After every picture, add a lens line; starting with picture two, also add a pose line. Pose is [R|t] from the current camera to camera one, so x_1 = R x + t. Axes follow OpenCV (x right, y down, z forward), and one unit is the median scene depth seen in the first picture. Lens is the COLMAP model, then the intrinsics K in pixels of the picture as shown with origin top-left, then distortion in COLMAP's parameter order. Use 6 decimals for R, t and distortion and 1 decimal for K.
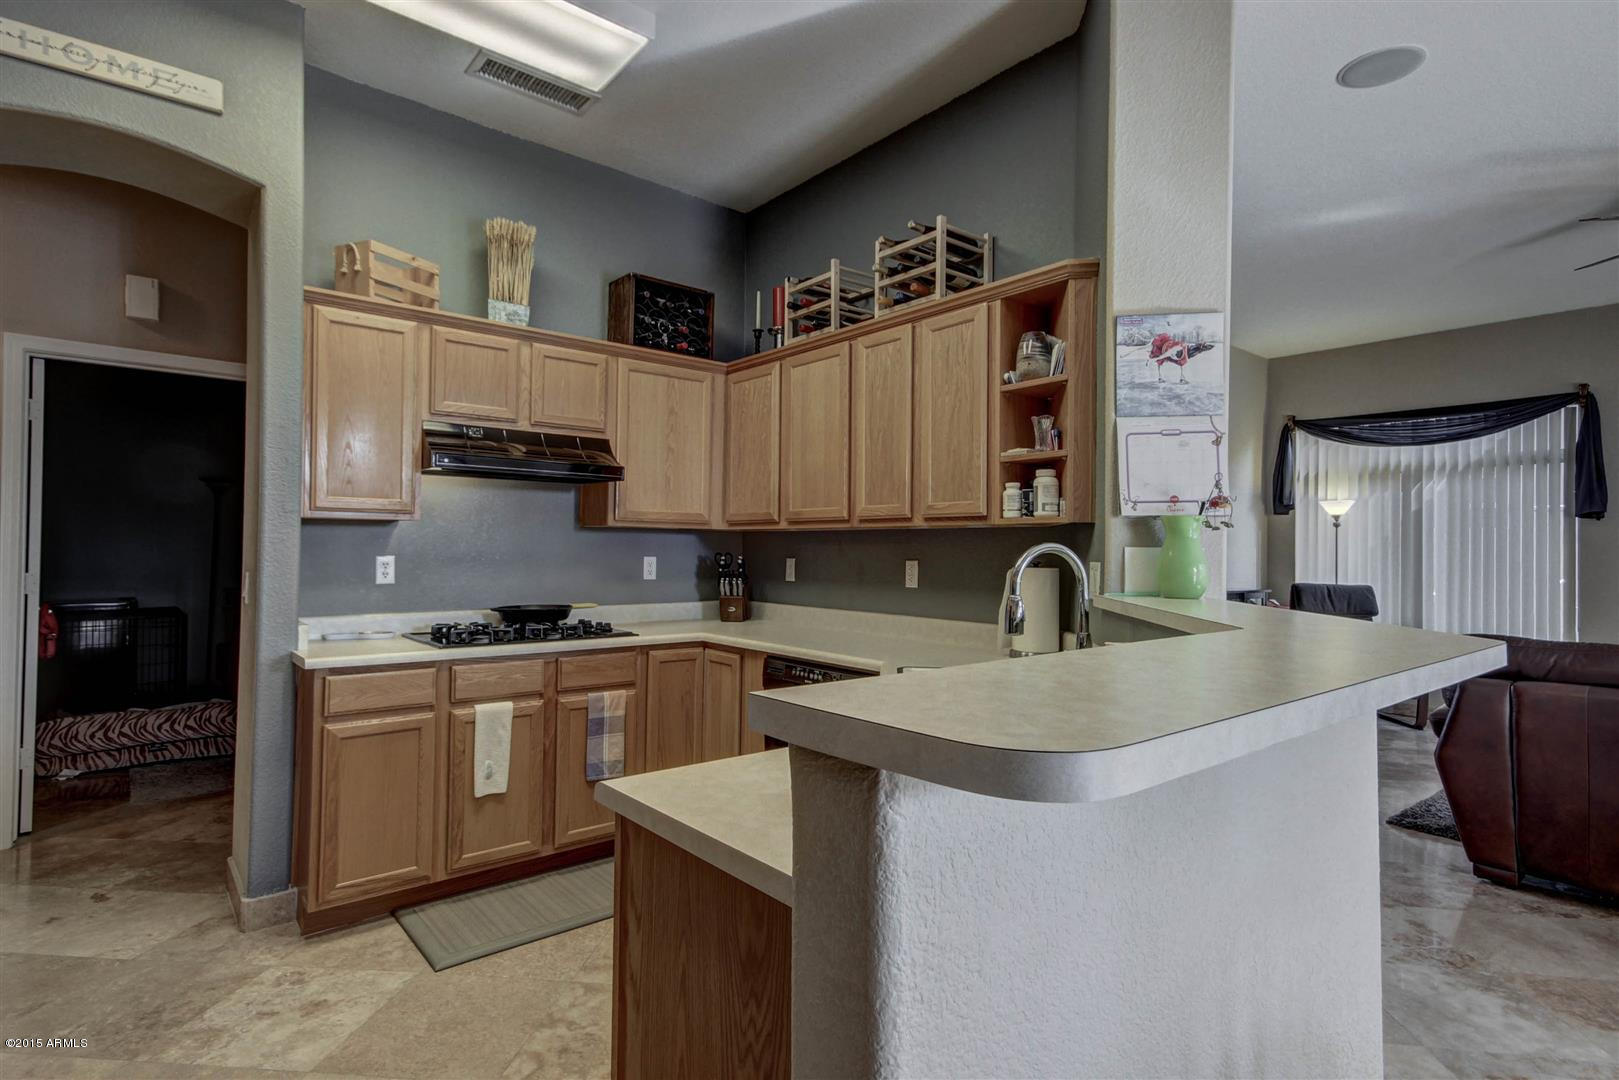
lens RADIAL K [[825.9, 0, 805.4], [0, 825.9, 537.2], [0, 0, 1]] dist [0.043816, -0.013413]
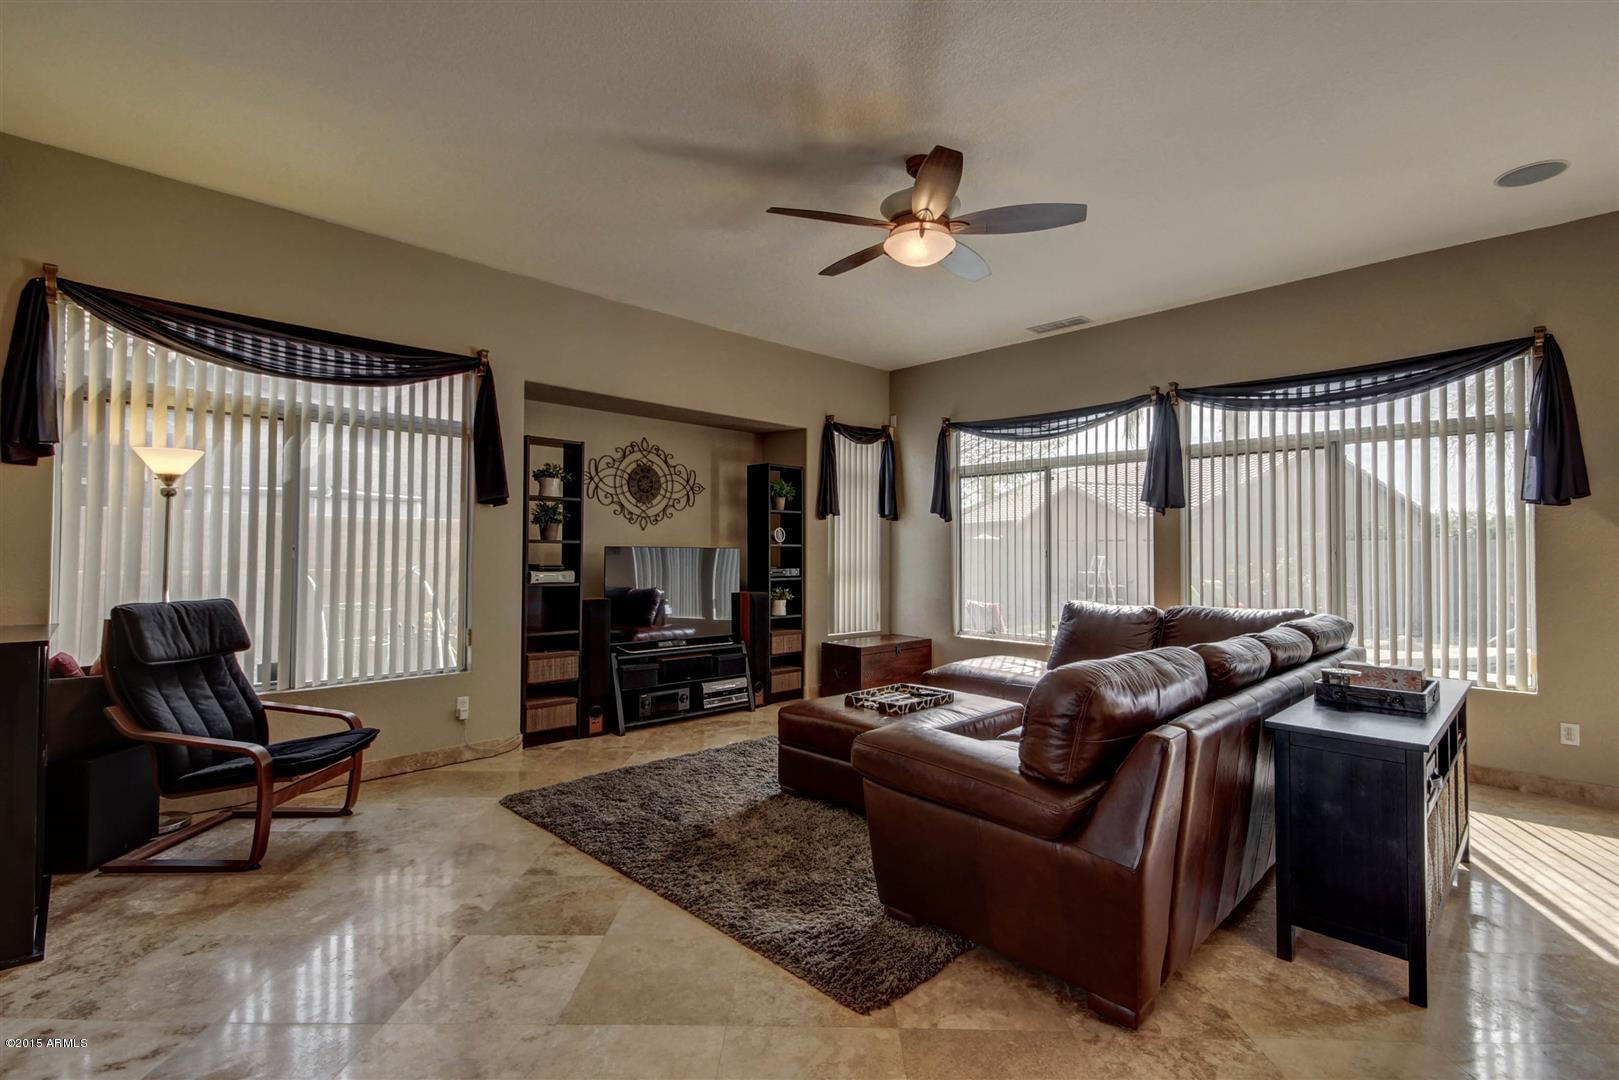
lens RADIAL K [[758.5, 0, 809.5], [0, 758.5, 540.0], [0, 0, 1]] dist [0.020651, 0.000347]
pose [[-0.089363, -0.002884, 0.995995, 0.108044], [-0.019279, 0.999813, 0.001165, 0.008240], [-0.995812, -0.019098, -0.089402, 0.682032]]
